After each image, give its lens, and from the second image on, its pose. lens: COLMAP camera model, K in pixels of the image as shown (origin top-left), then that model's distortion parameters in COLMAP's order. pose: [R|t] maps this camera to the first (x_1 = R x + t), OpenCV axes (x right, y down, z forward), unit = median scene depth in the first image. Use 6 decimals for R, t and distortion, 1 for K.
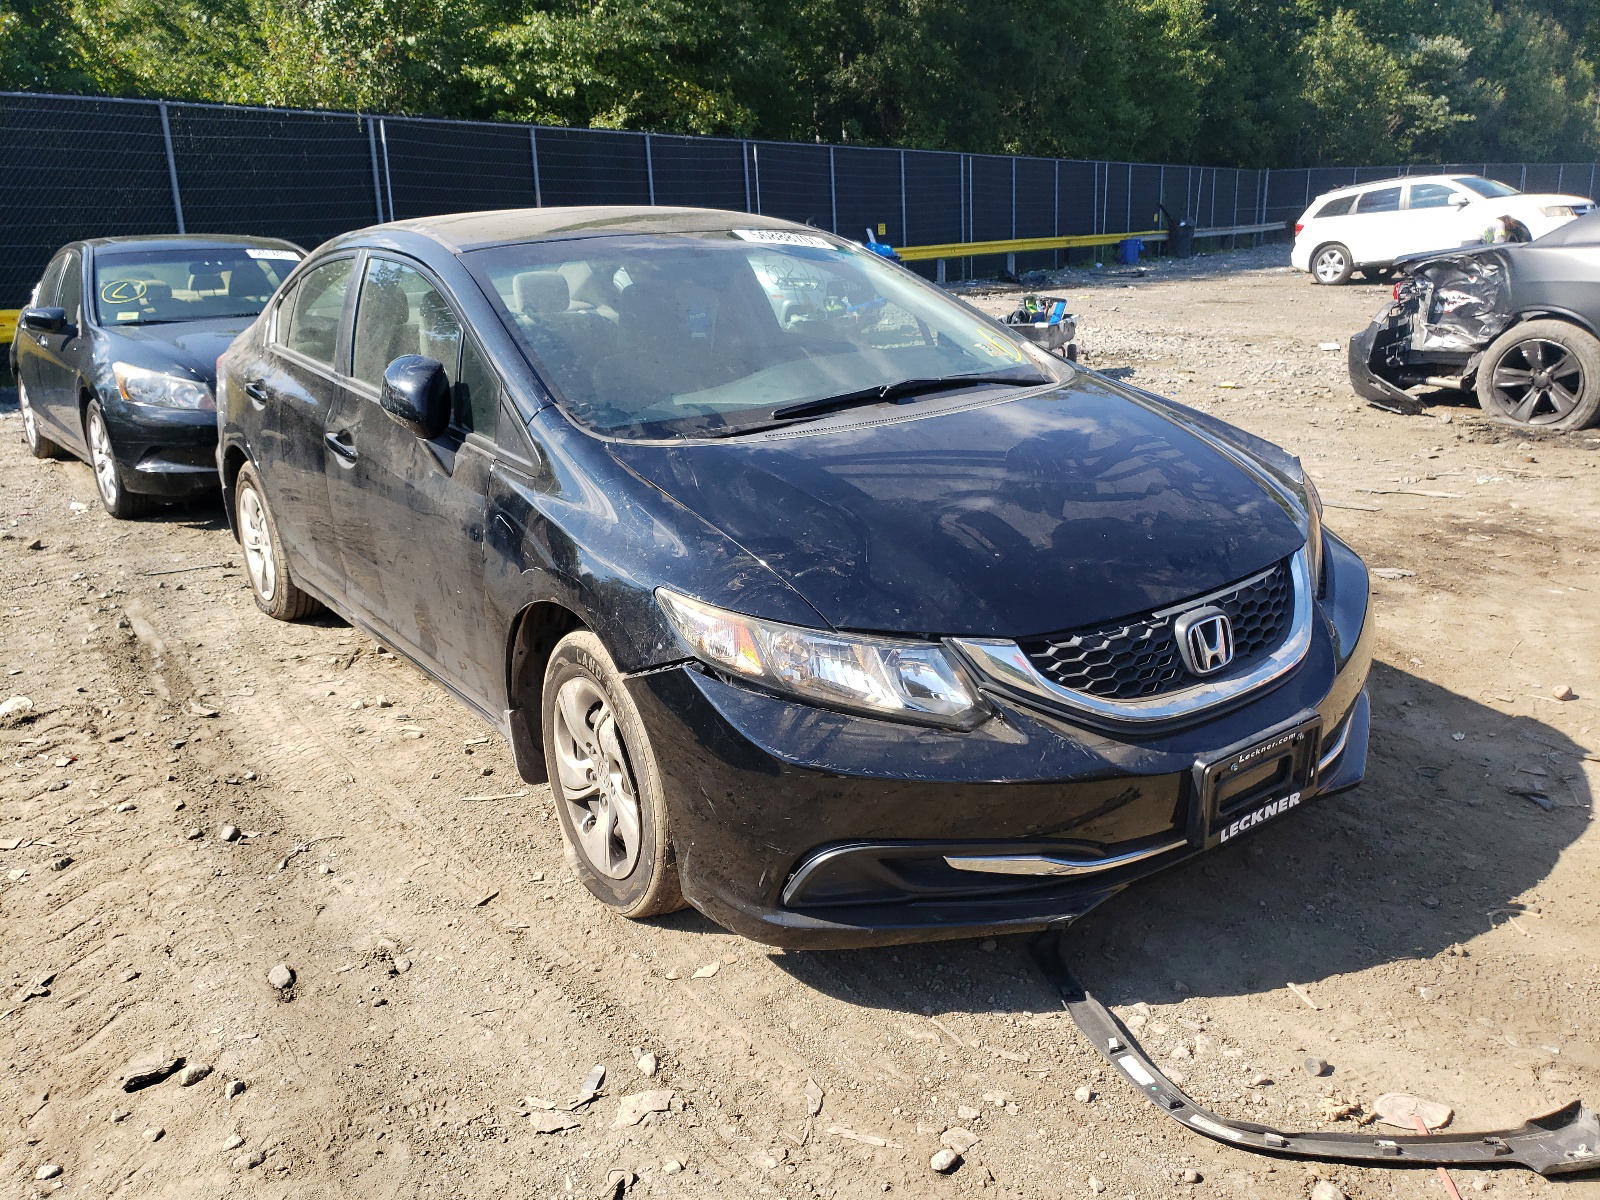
lens RADIAL K [[1312.5, 0, 800.0], [0, 1312.5, 600.0], [0, 0, 1]] dist [0.000912, 0.003165]
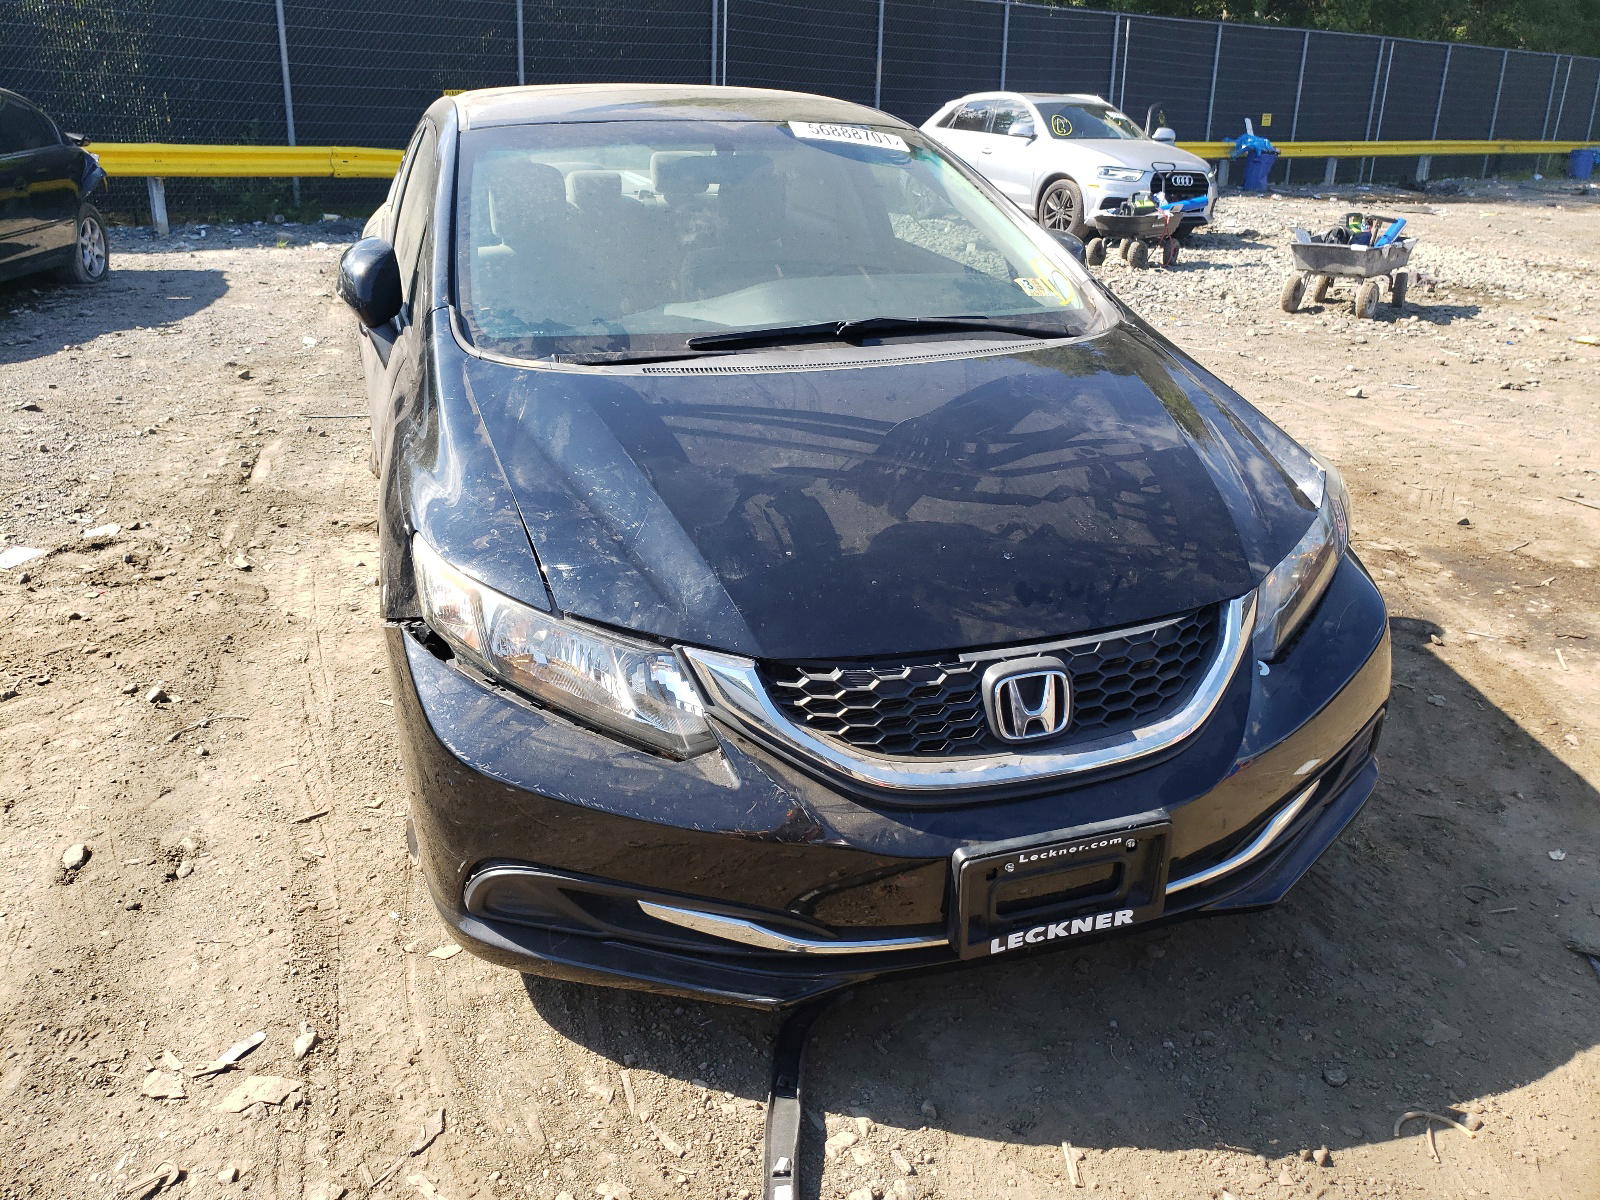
lens RADIAL K [[1314.8, 0, 795.2], [0, 1314.8, 568.8], [0, 0, 1]] dist [0.011582, -0.003038]
pose [[0.950223, 0.156173, -0.269604, 0.370507], [-0.137531, 0.986685, 0.086826, -0.094256], [0.279574, -0.045425, 0.959049, 0.202625]]
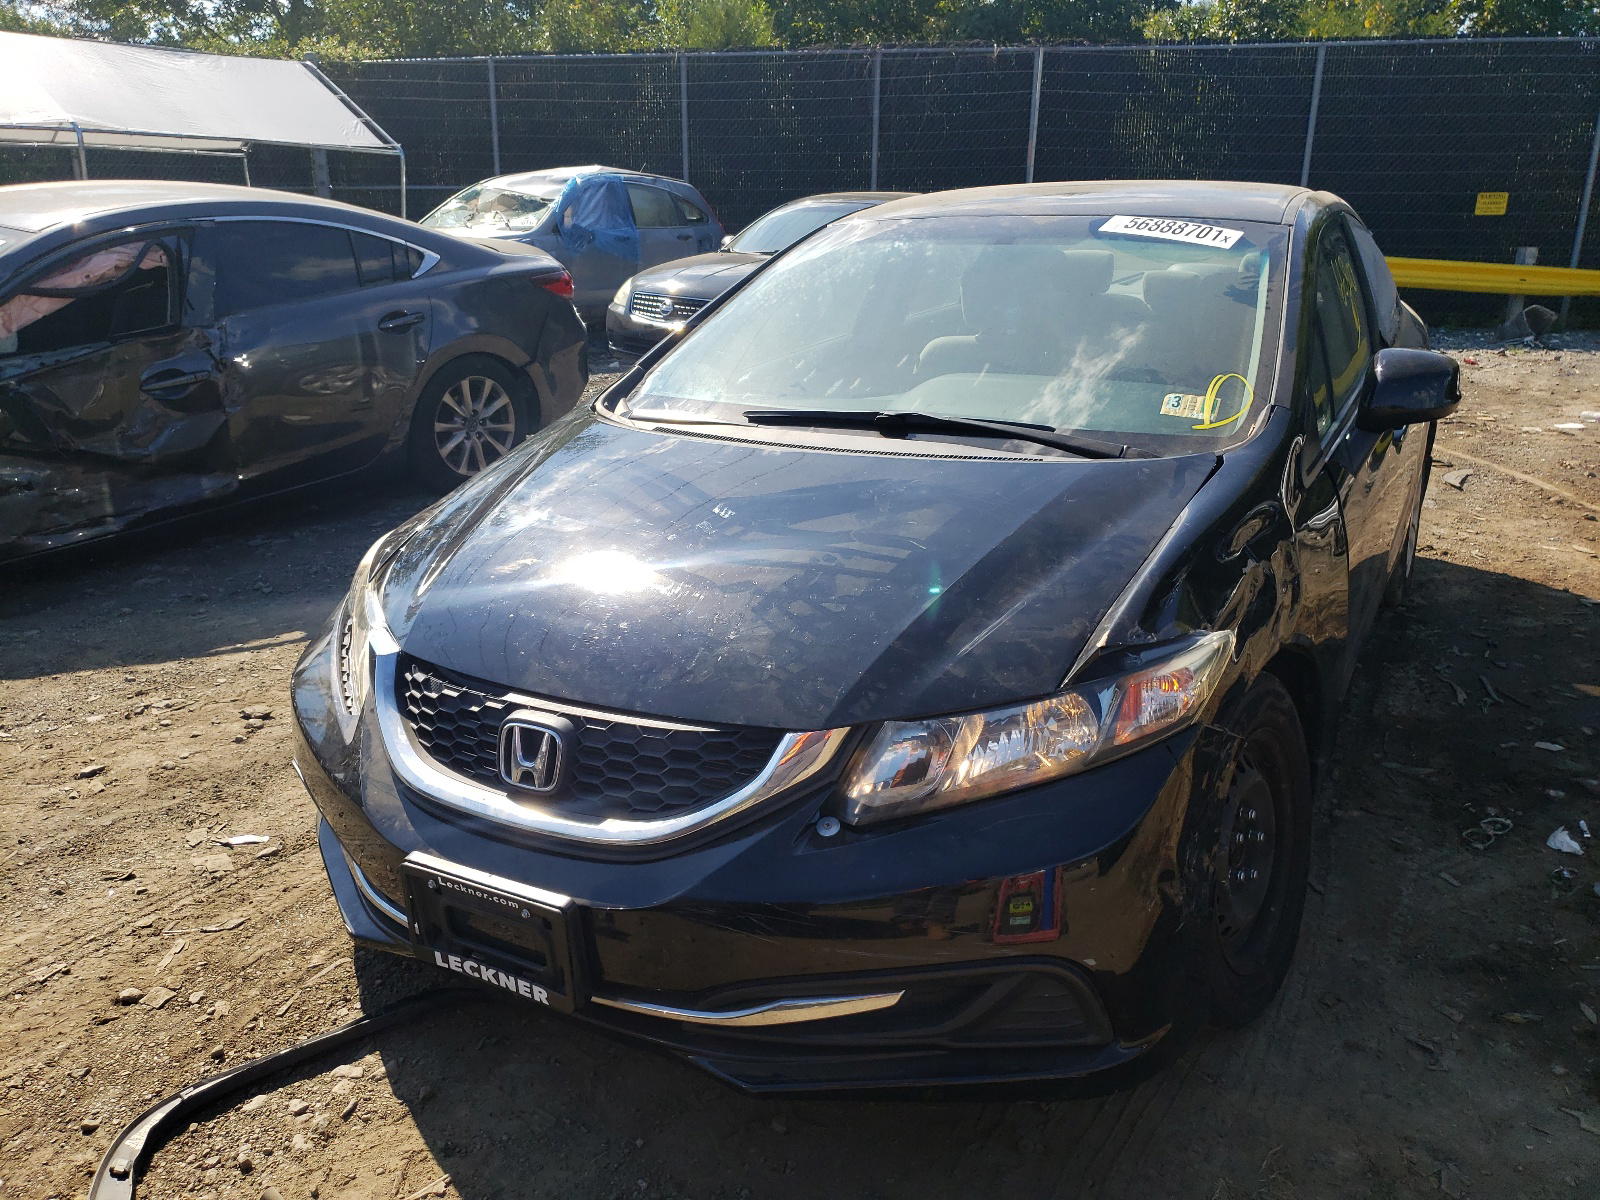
lens RADIAL K [[1345.7, 0, 800.0], [0, 1345.7, 600.0], [0, 0, 1]] dist [0.003156, 0.001655]
pose [[0.384795, 0.303151, -0.871798, 1.056089], [-0.272205, 0.939788, 0.206647, -0.270873], [0.881951, 0.157791, 0.444145, 0.748778]]
